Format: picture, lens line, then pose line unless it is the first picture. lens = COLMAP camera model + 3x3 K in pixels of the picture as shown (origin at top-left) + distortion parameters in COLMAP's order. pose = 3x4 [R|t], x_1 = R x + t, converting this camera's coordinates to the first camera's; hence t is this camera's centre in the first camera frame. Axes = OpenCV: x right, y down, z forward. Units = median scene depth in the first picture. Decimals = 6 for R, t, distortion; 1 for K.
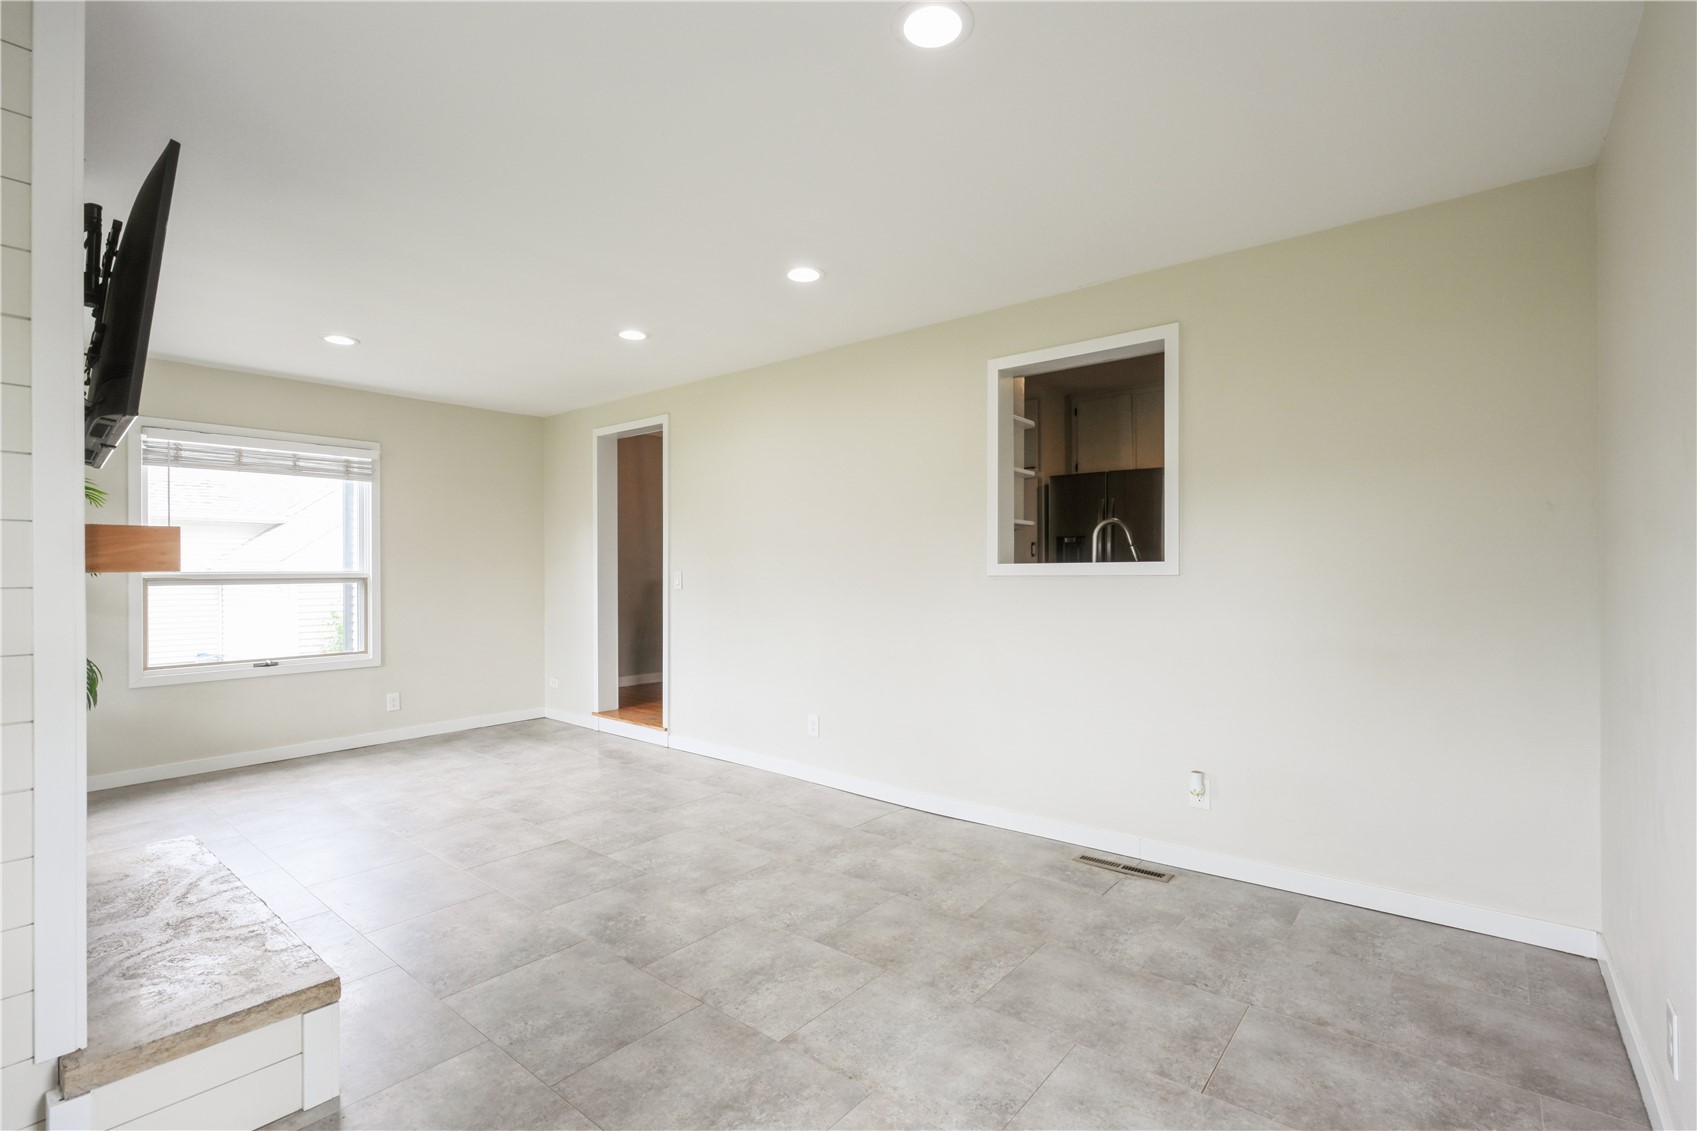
lens RADIAL K [[768.5, 0, 849.2], [0, 768.5, 568.5], [0, 0, 1]] dist [-0.015345, 0.000320]
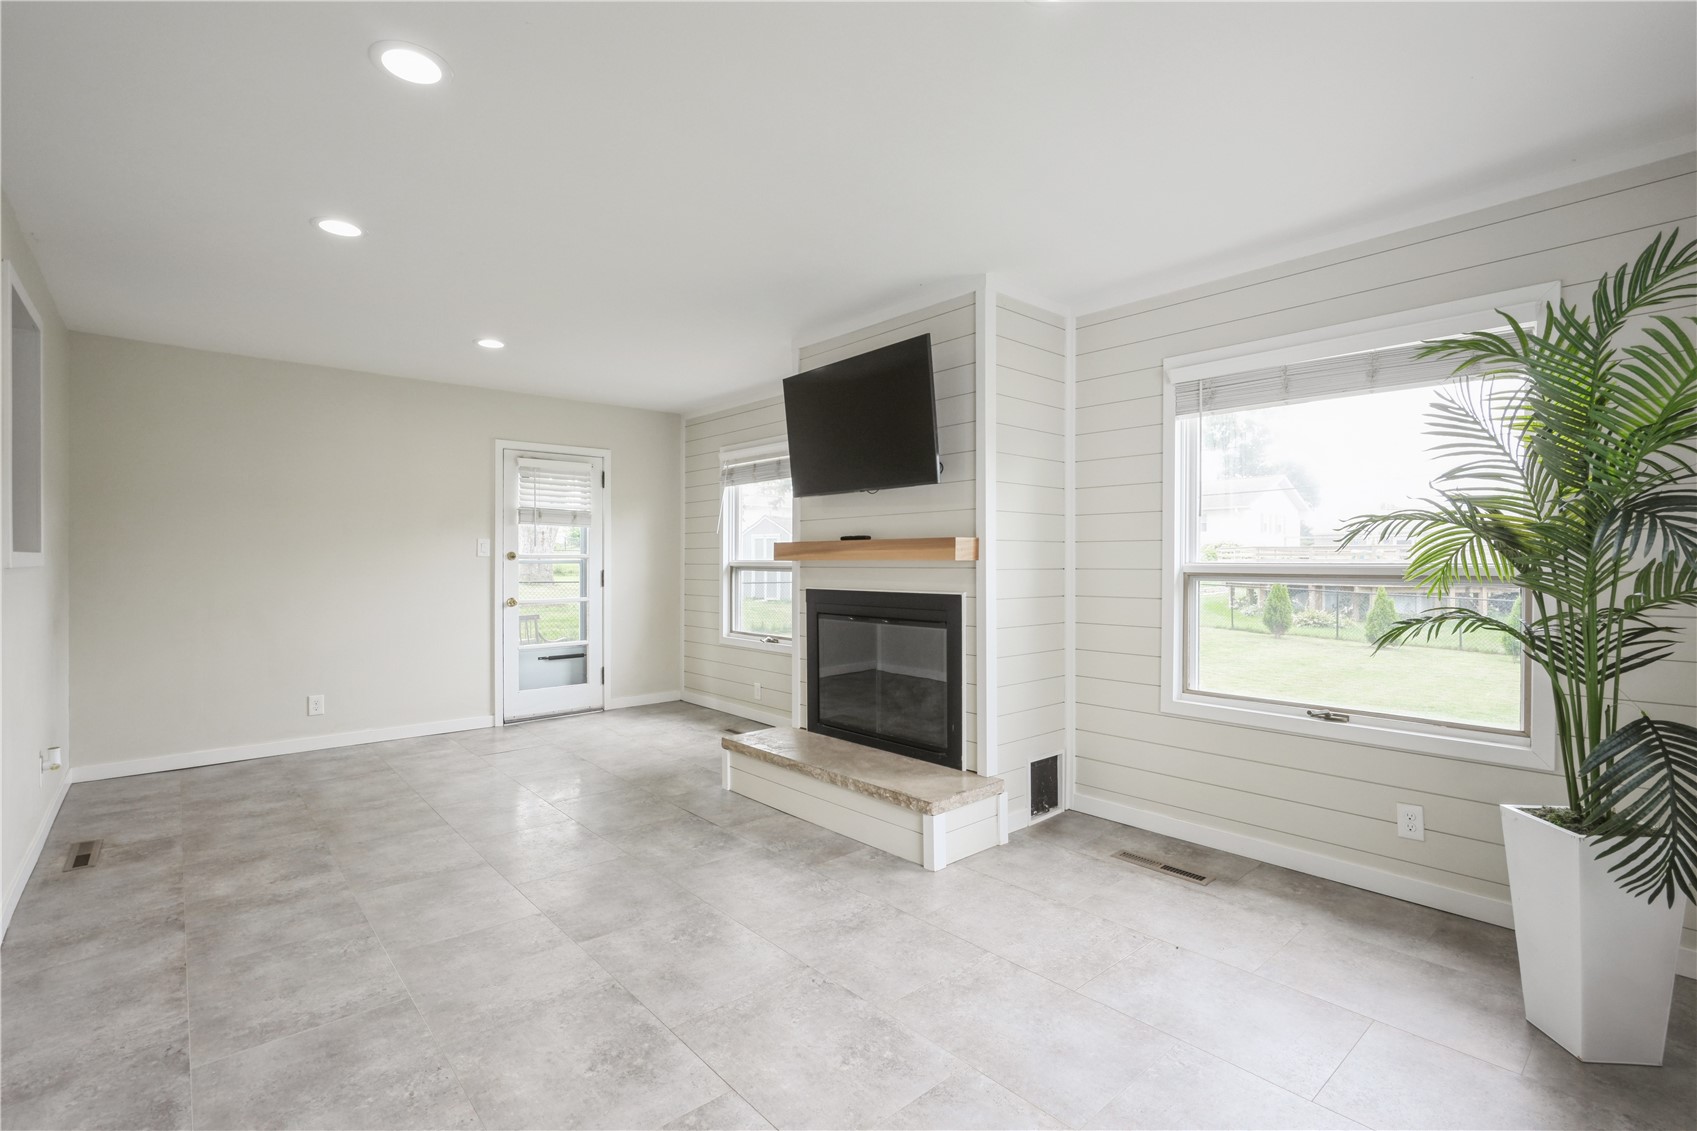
lens RADIAL K [[768.5, 0, 847.7], [0, 768.5, 564.8], [0, 0, 1]] dist [-0.015345, 0.000320]
pose [[-0.986768, 0.001416, 0.162130, -0.752666], [0.001247, 0.999999, -0.001144, 0.010318], [-0.162131, -0.000926, -0.986769, 1.711017]]
